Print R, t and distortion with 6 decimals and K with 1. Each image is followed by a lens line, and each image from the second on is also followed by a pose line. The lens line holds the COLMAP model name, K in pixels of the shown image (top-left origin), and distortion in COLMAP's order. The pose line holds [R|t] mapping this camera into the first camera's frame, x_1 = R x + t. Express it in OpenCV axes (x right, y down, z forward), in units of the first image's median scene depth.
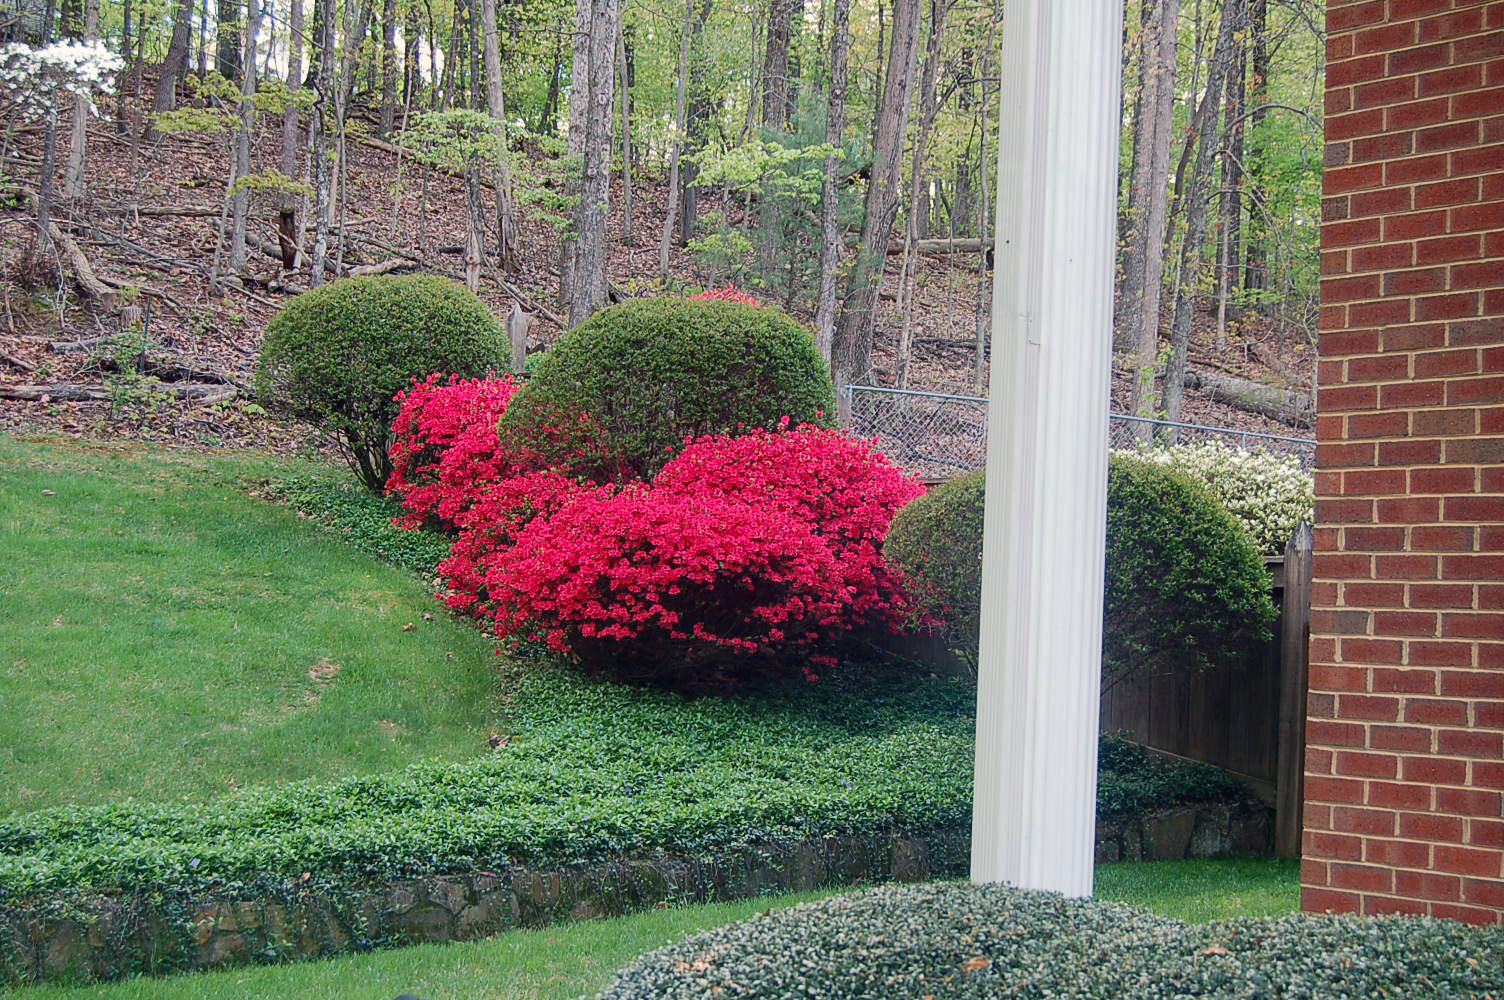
lens RADIAL K [[2074.4, 0, 750.0], [0, 2074.4, 500.3], [0, 0, 1]] dist [0.004375, 0.000000]
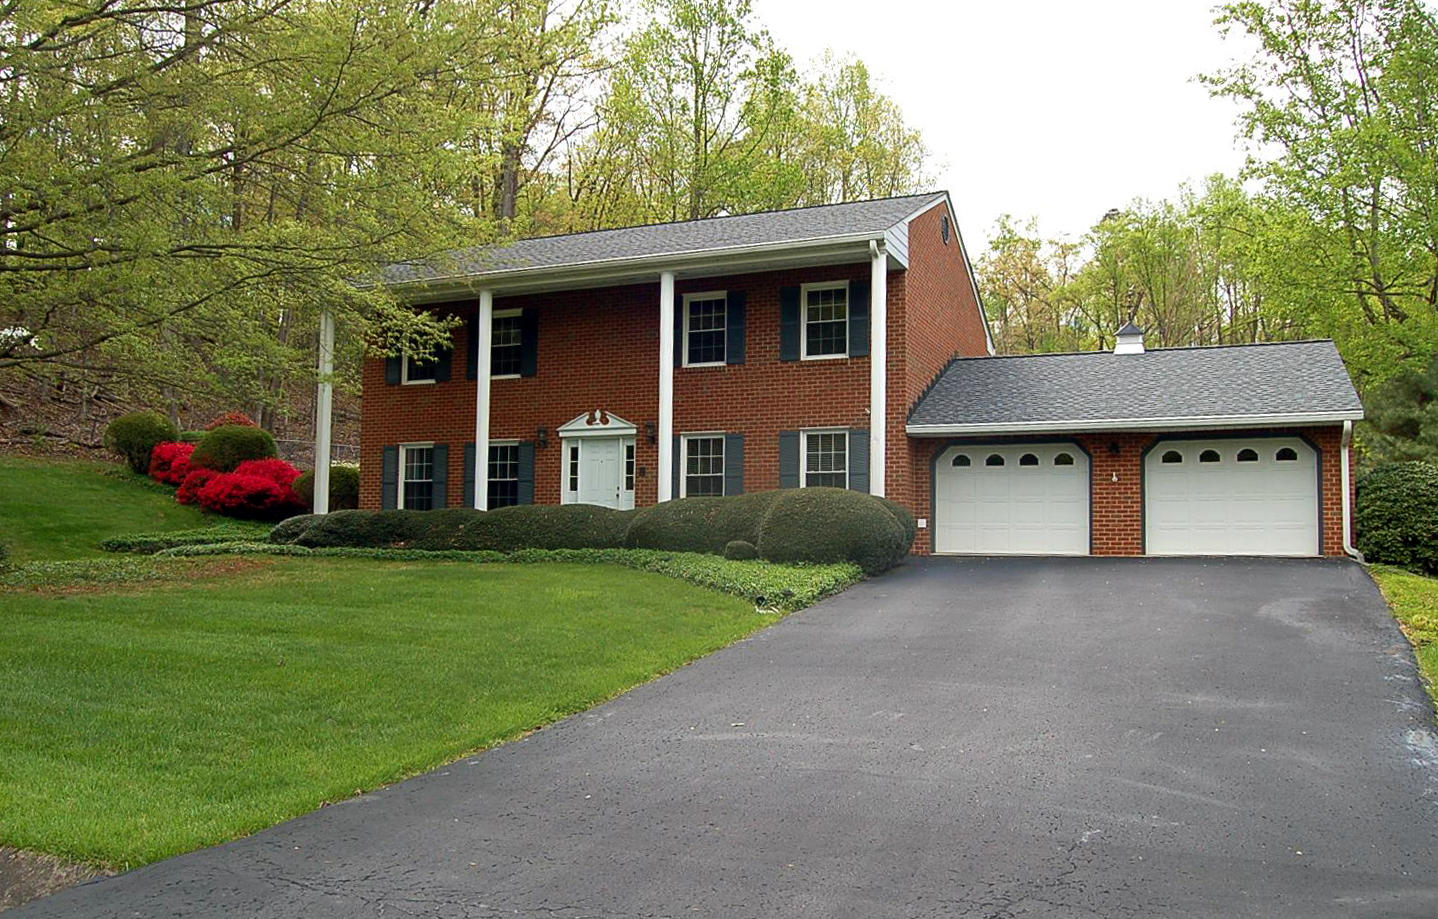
lens RADIAL K [[1239.2, 0, 712.5], [0, 1239.2, 464.6], [0, 0, 1]] dist [-0.097458, -0.017399]
pose [[0.910688, -0.002533, 0.413088, -0.180560], [0.003662, 0.999991, -0.001942, -0.014334], [-0.413080, 0.003281, 0.910689, -1.609099]]
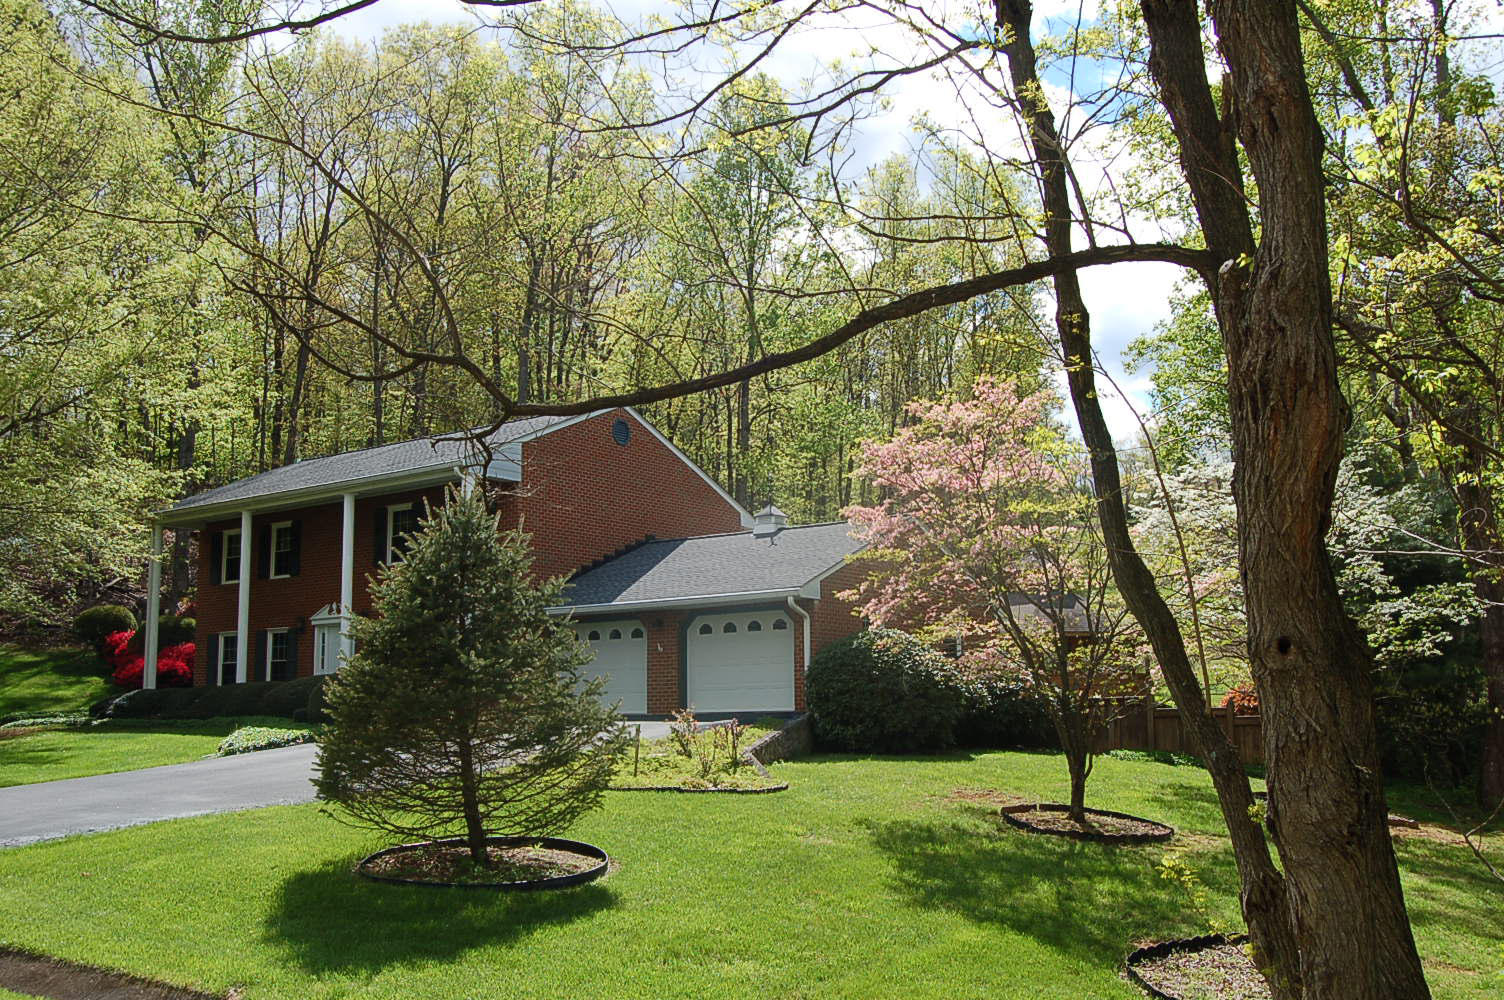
lens RADIAL K [[1419.6, 0, 759.3], [0, 1419.6, 502.8], [0, 0, 1]] dist [0.014450, 0.000000]
pose [[0.978846, -0.023616, 0.203231, 0.654637], [0.041027, 0.995797, -0.081890, -0.036372], [-0.200442, 0.088496, 0.975700, -2.556807]]
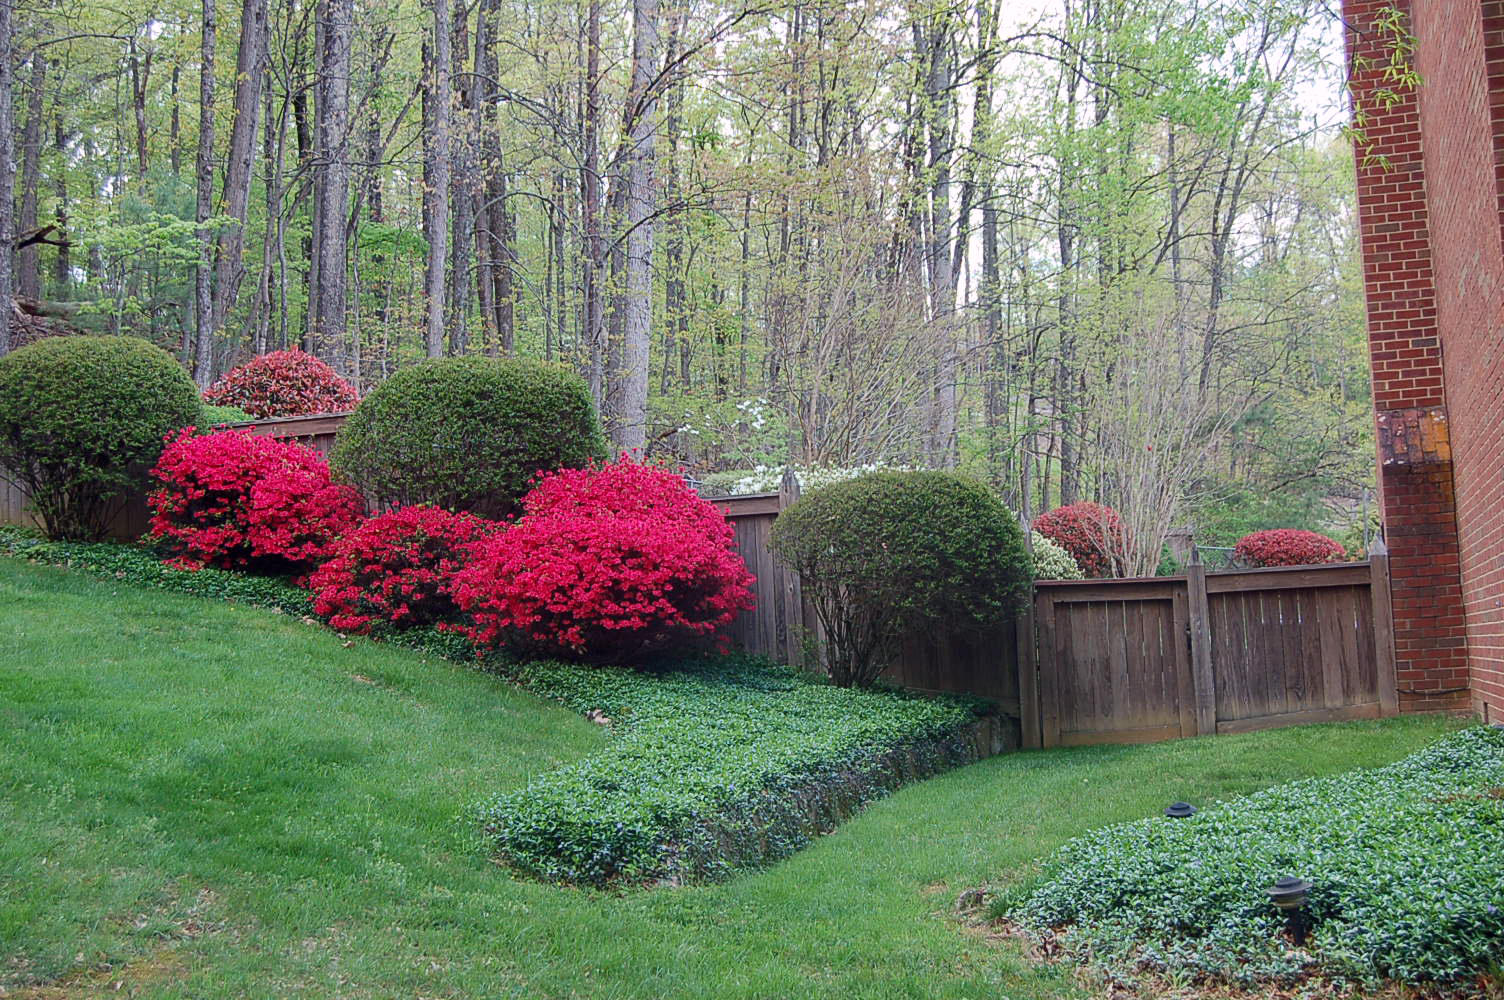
lens RADIAL K [[1986.9, 0, 751.2], [0, 1986.9, 503.0], [0, 0, 1]] dist [-0.017452, 0.000000]
pose [[0.846798, -0.040746, 0.530351, -0.534461], [0.053530, 0.998528, -0.008755, 0.004515], [-0.529214, 0.035803, 0.847733, -0.046231]]
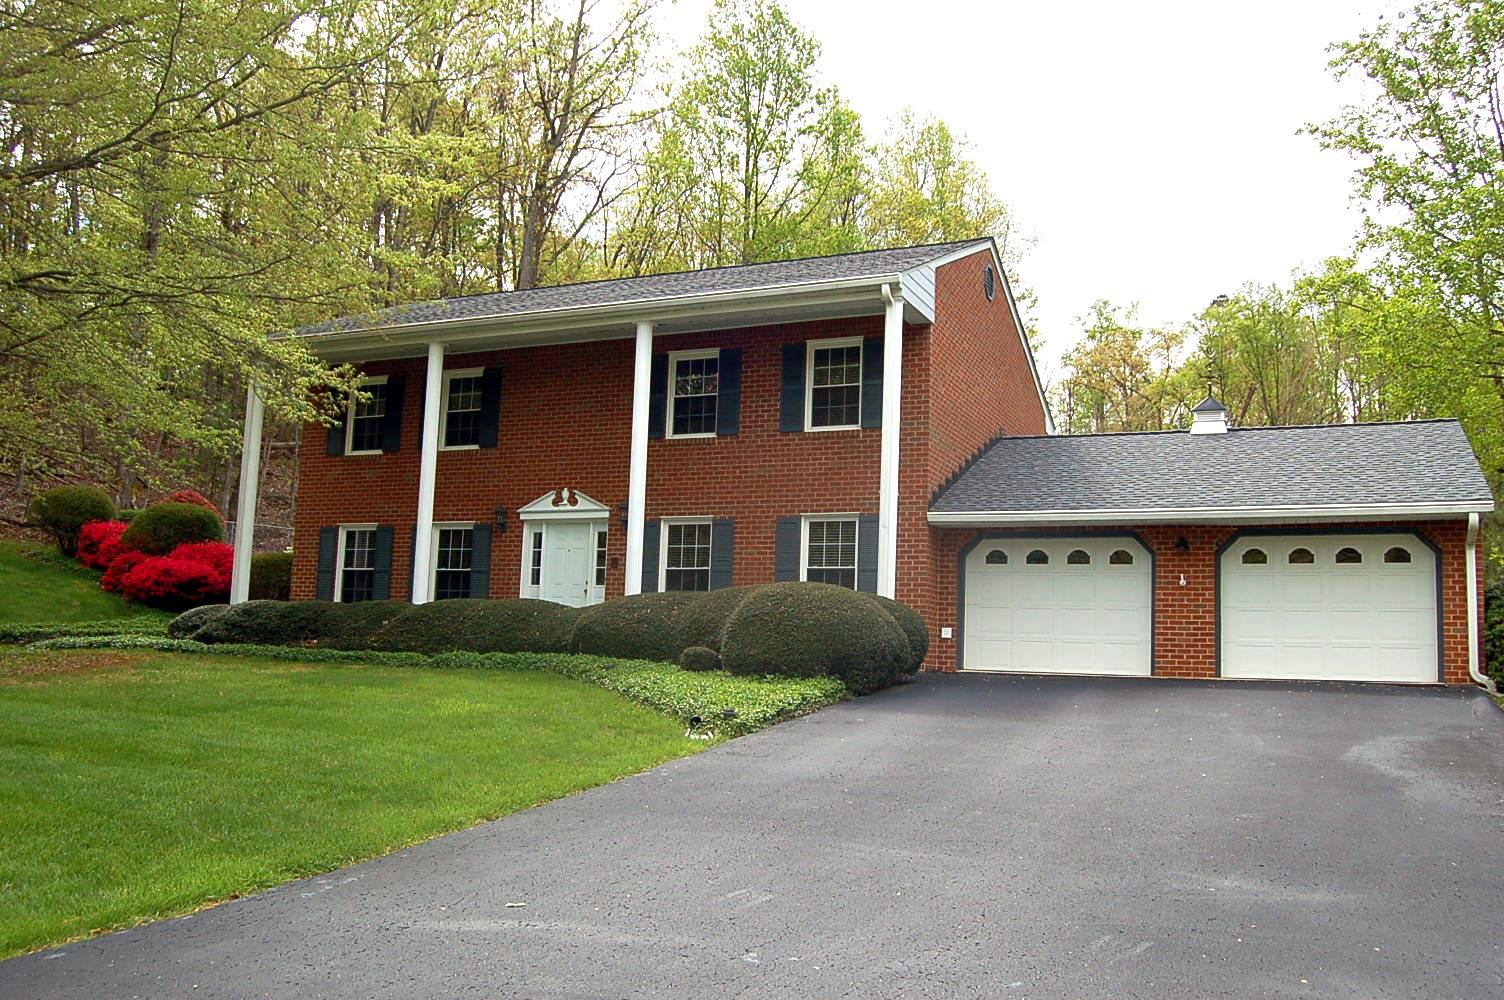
lens RADIAL K [[1352.0, 0, 752.2], [0, 1352.0, 504.6], [0, 0, 1]] dist [-0.081999, -0.008594]
pose [[0.920144, 0.037546, 0.389776, -0.016816], [-0.018882, 0.998489, -0.051607, 0.002684], [-0.391125, 0.040126, 0.919463, -1.497718]]
